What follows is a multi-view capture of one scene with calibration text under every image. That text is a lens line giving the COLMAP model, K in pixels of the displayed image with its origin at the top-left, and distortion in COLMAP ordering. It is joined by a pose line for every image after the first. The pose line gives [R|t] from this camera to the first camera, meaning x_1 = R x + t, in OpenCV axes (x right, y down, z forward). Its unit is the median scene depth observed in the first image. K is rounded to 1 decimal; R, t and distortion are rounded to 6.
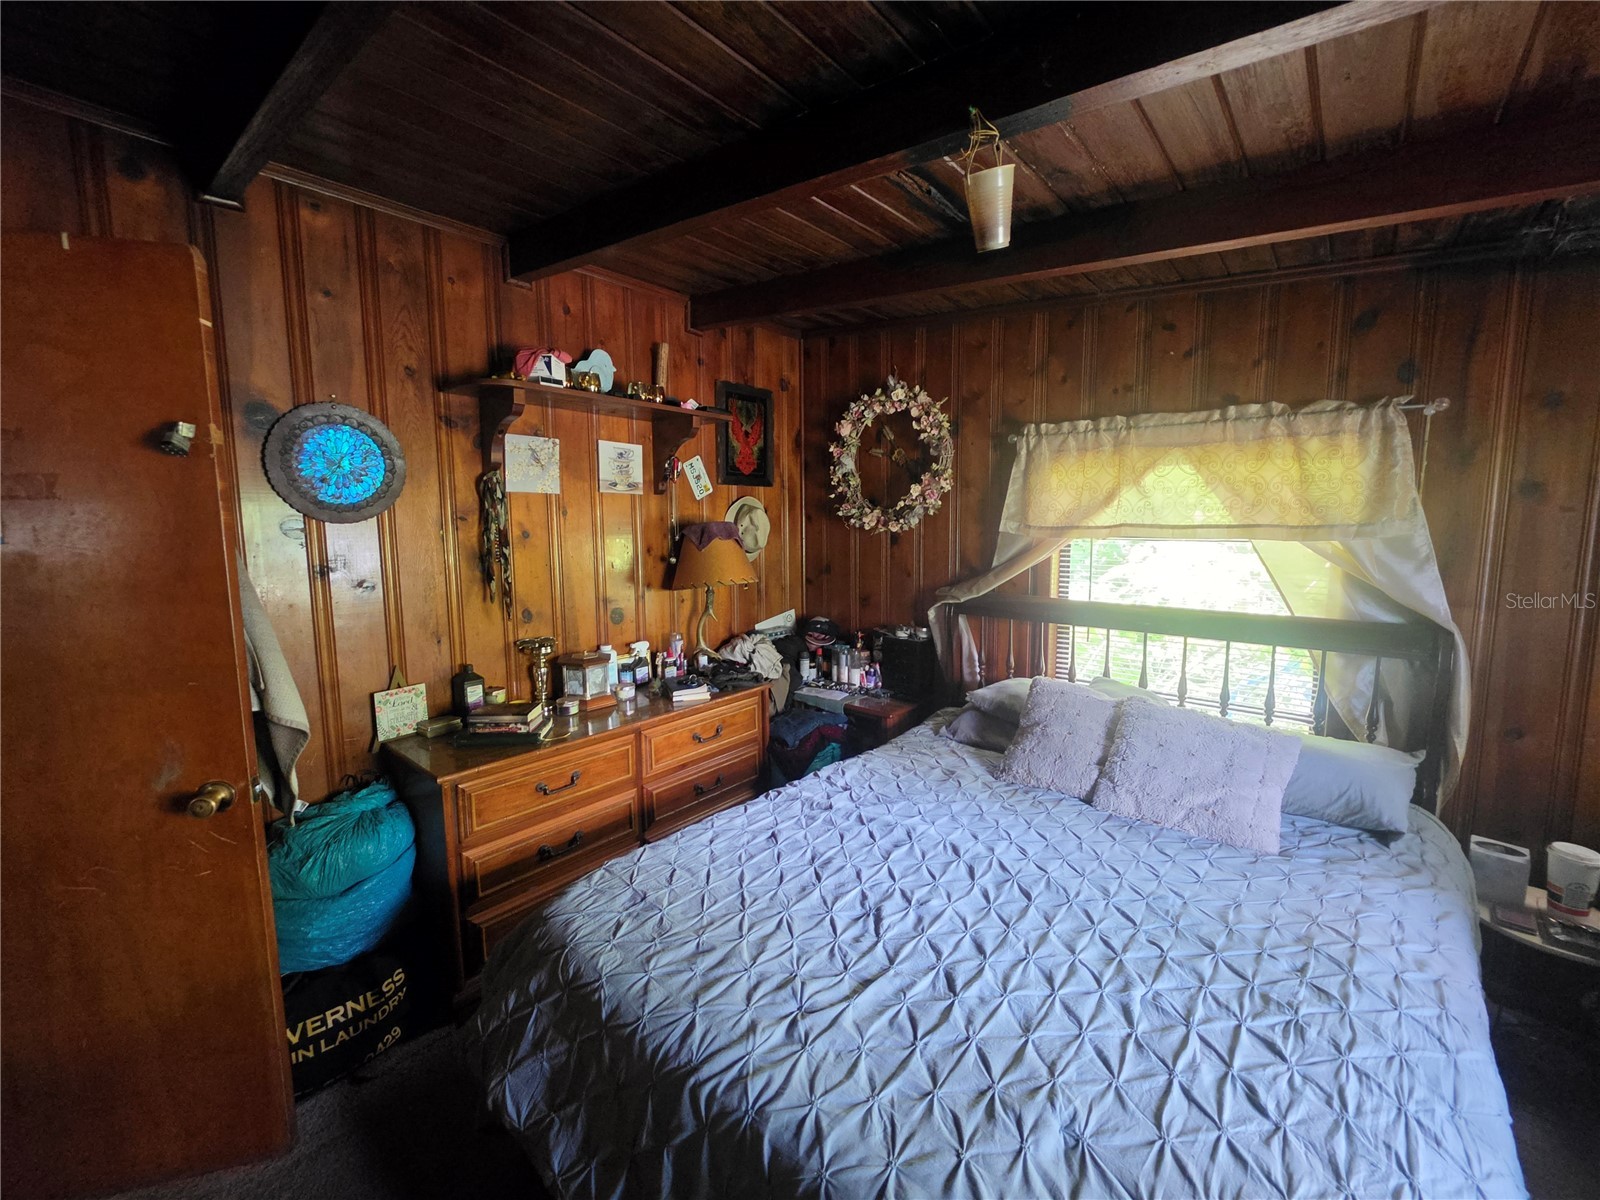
lens RADIAL K [[636.5, 0, 804.4], [0, 636.5, 596.2], [0, 0, 1]] dist [0.001080, 0.000162]
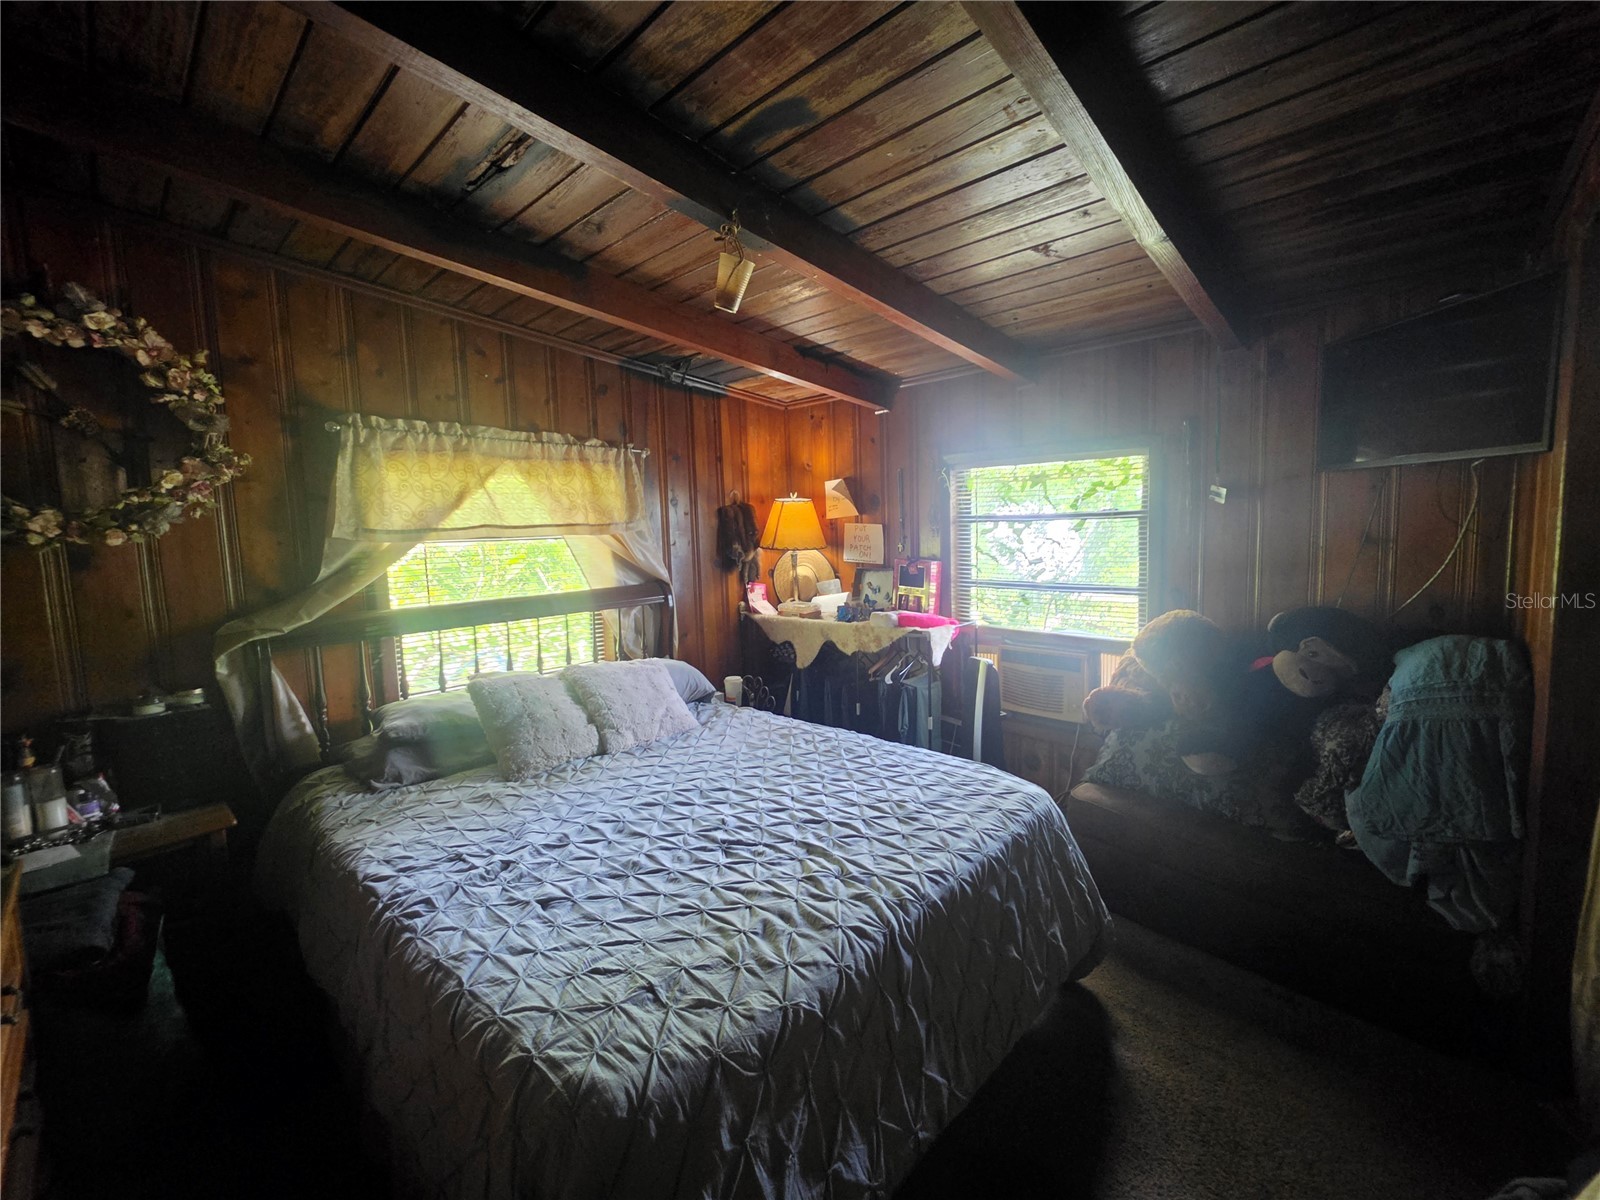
lens RADIAL K [[652.8, 0, 802.5], [0, 652.8, 584.5], [0, 0, 1]] dist [-0.002461, -0.000016]
pose [[0.041672, -0.085764, 0.995444, -0.608057], [0.149382, 0.985645, 0.078666, -0.021461], [-0.987901, 0.145424, 0.053886, 0.441226]]
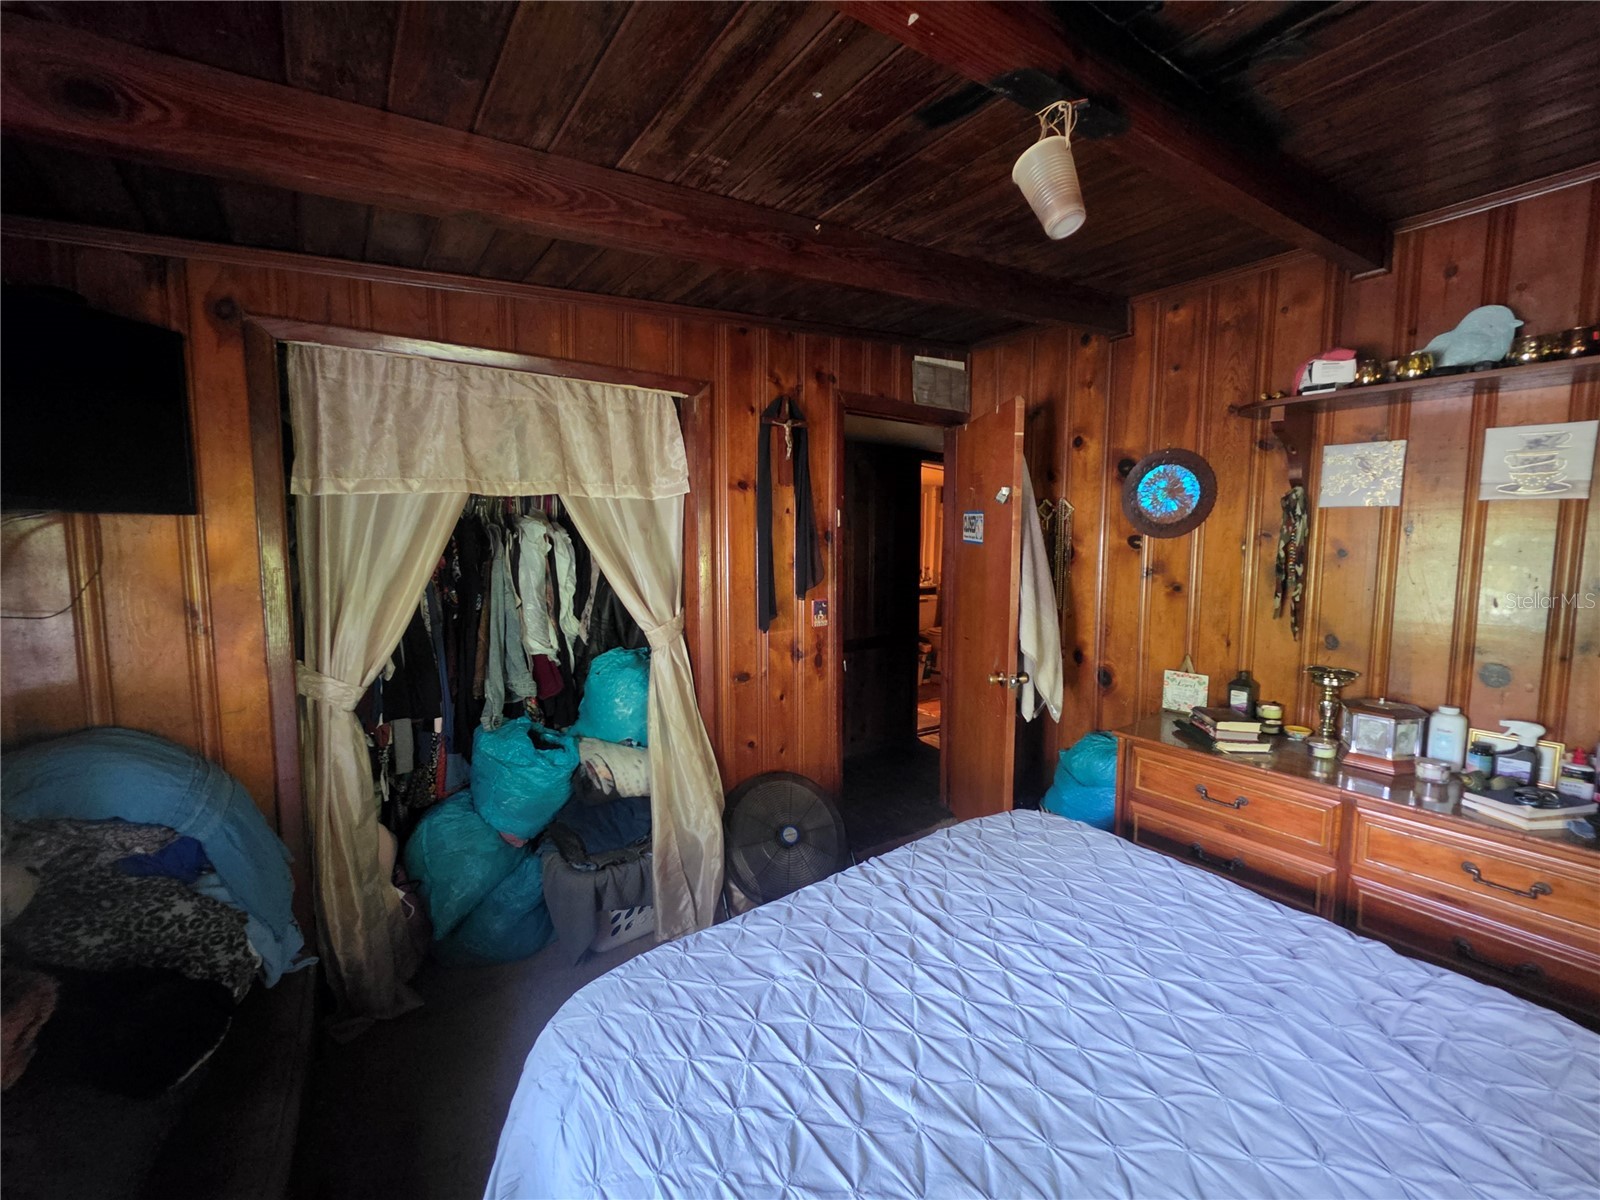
lens RADIAL K [[647.3, 0, 792.9], [0, 647.3, 591.6], [0, 0, 1]] dist [-0.002389, -0.000087]
pose [[-0.229258, 0.091992, -0.969009, 0.651893], [-0.121024, 0.985105, 0.122153, -0.062026], [0.965813, 0.145278, -0.214710, 0.462687]]
